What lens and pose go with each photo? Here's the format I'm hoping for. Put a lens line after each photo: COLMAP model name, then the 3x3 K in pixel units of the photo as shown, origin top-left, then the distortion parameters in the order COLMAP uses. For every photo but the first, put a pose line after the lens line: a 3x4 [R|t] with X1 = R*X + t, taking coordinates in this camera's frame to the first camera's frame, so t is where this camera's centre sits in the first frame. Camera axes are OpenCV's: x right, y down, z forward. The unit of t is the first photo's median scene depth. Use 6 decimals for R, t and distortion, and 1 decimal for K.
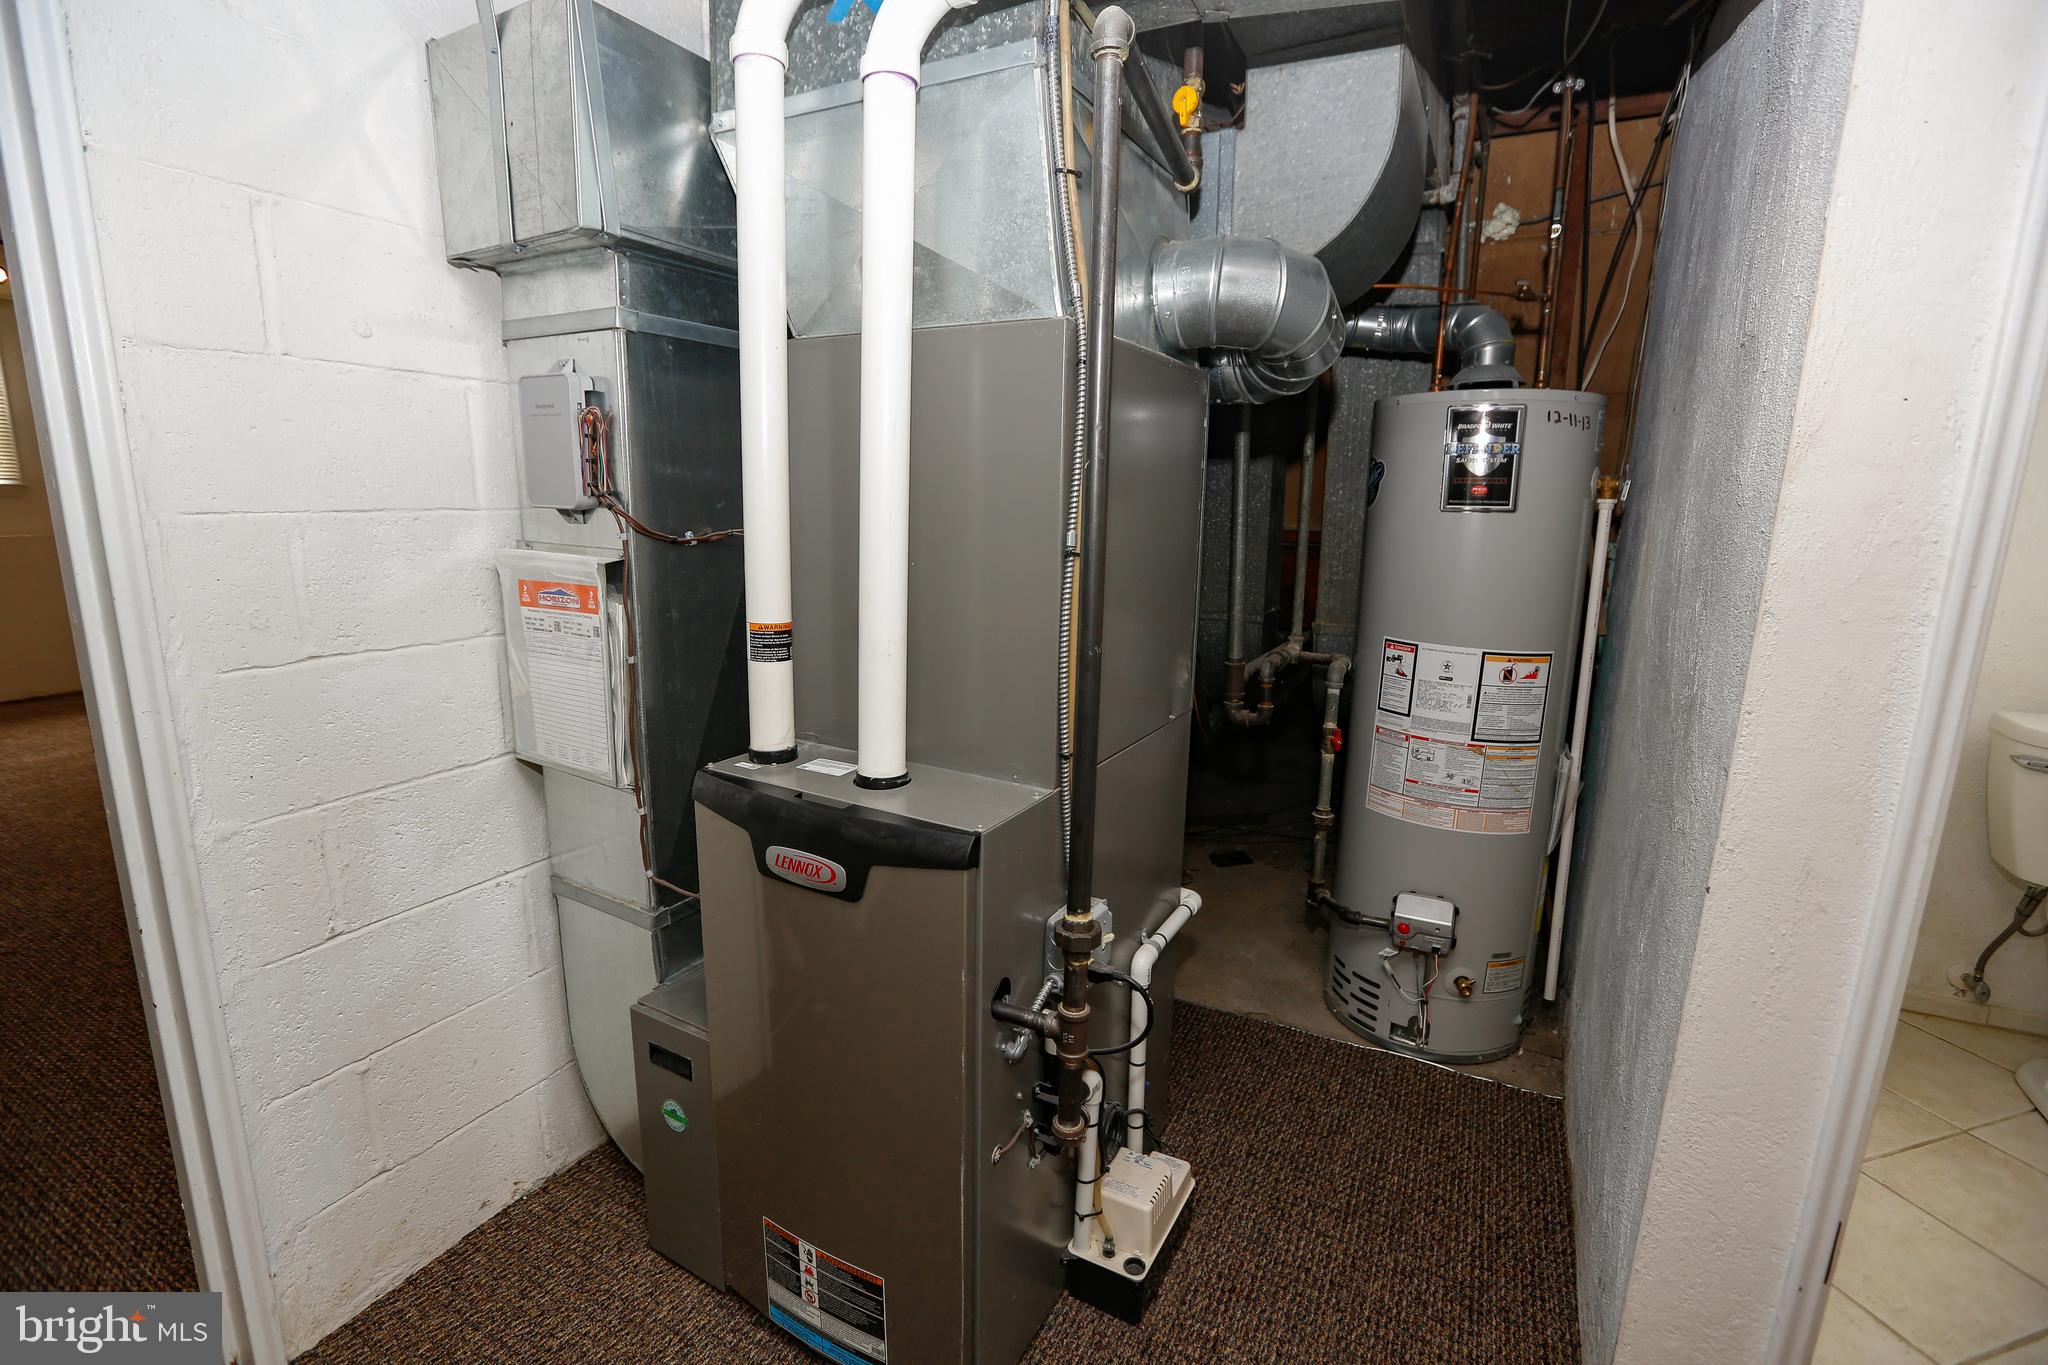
lens RADIAL K [[929.8, 0, 1015.5], [0, 929.8, 672.7], [0, 0, 1]] dist [-0.054980, 0.022392]
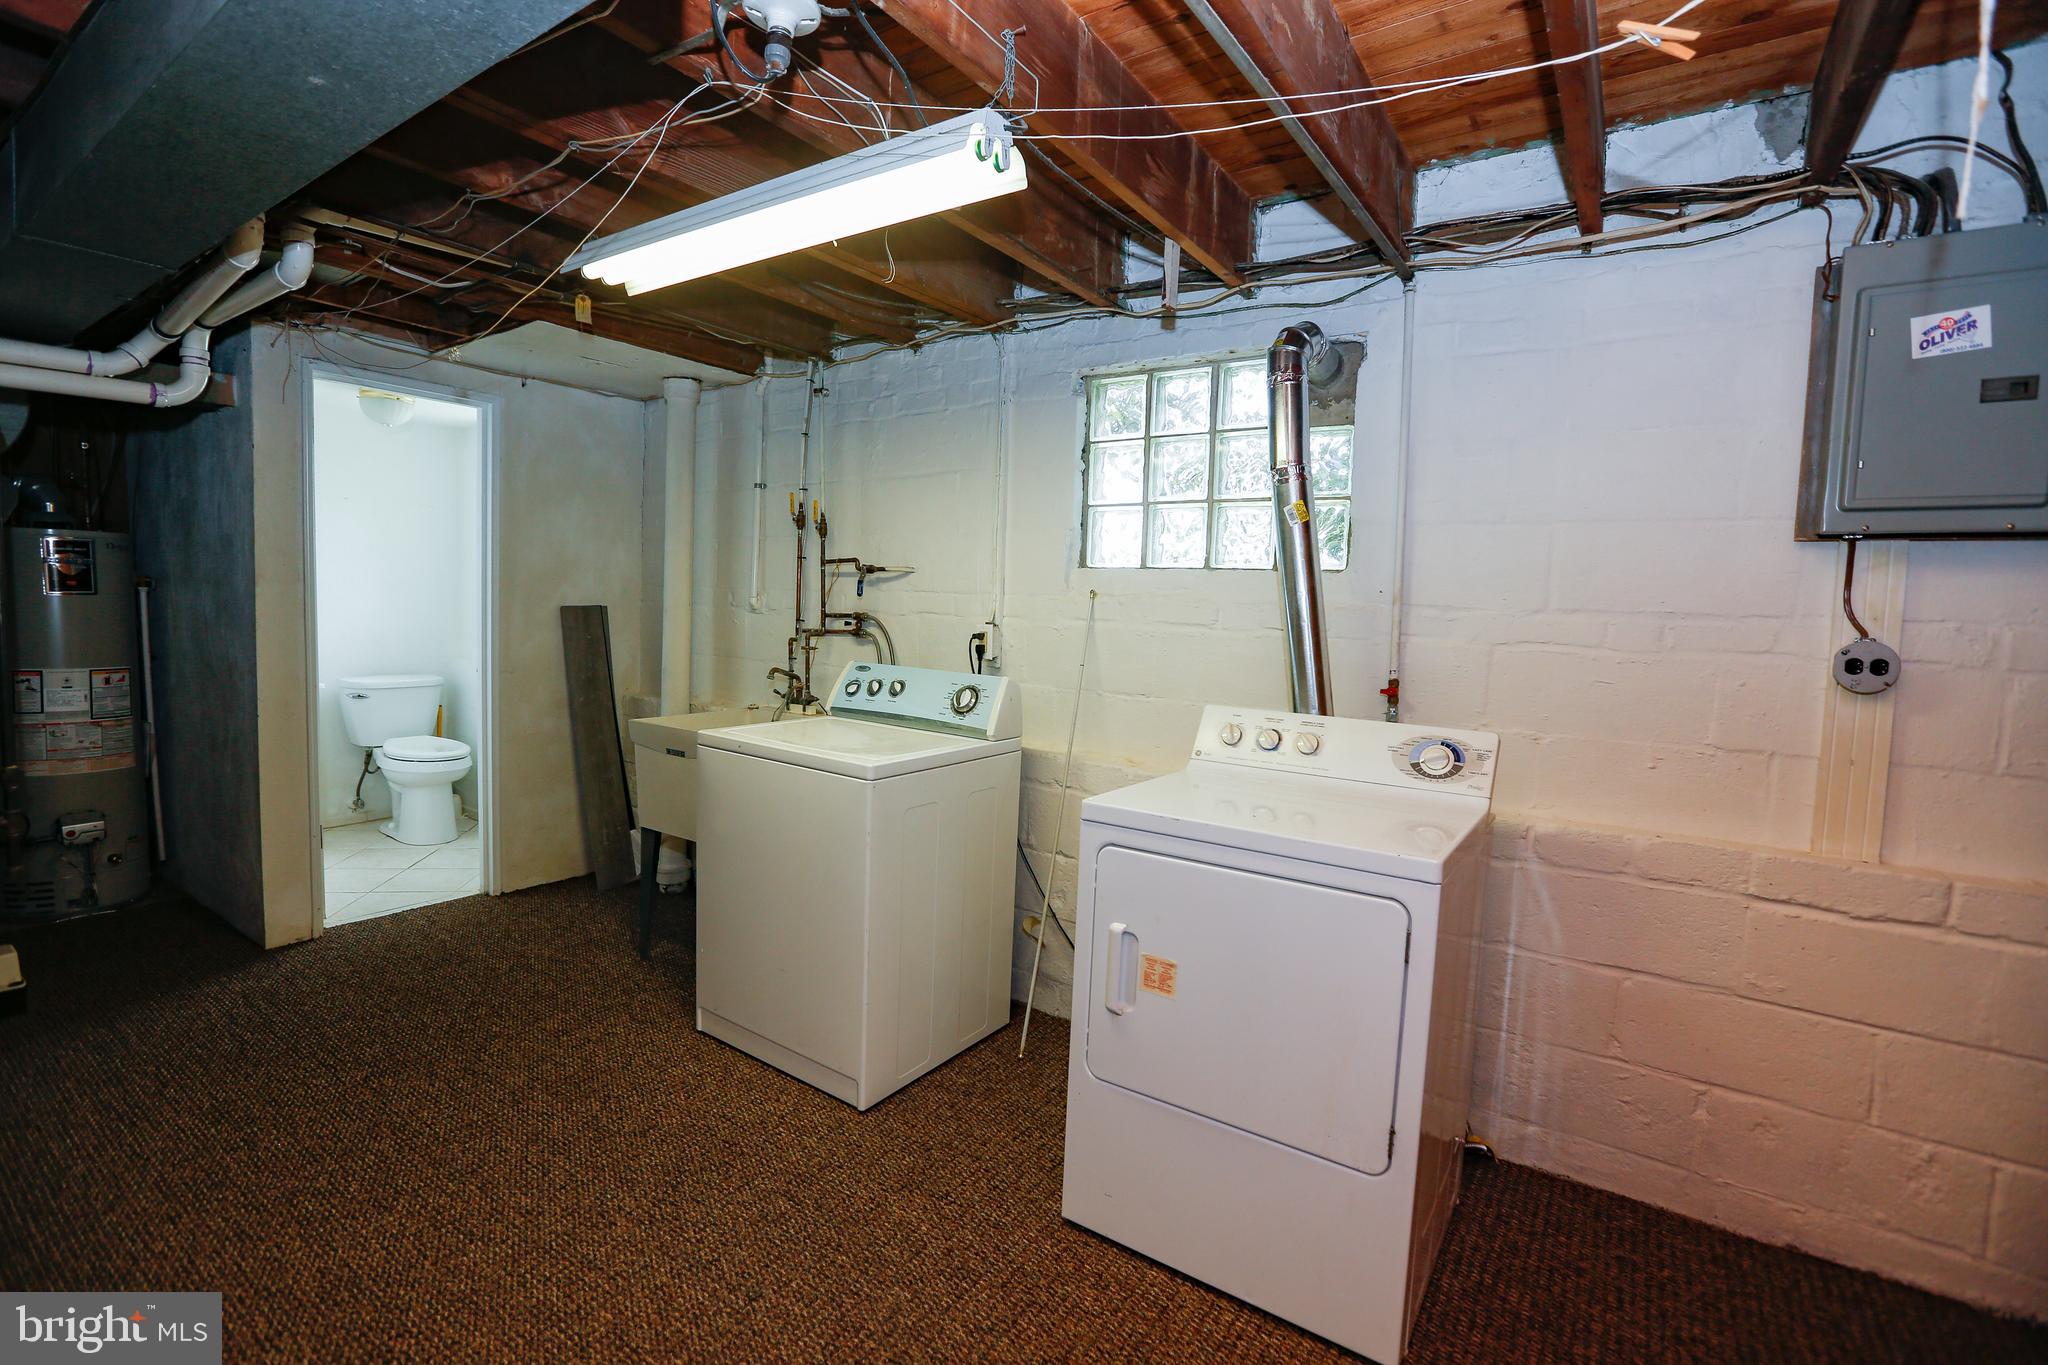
lens RADIAL K [[929.8, 0, 1015.5], [0, 929.8, 672.7], [0, 0, 1]] dist [-0.054980, 0.022392]
pose [[0.107519, -0.101760, 0.988982, -1.054968], [0.163289, 0.983047, 0.083397, 0.132729], [-0.980702, 0.152524, 0.122313, -1.024842]]
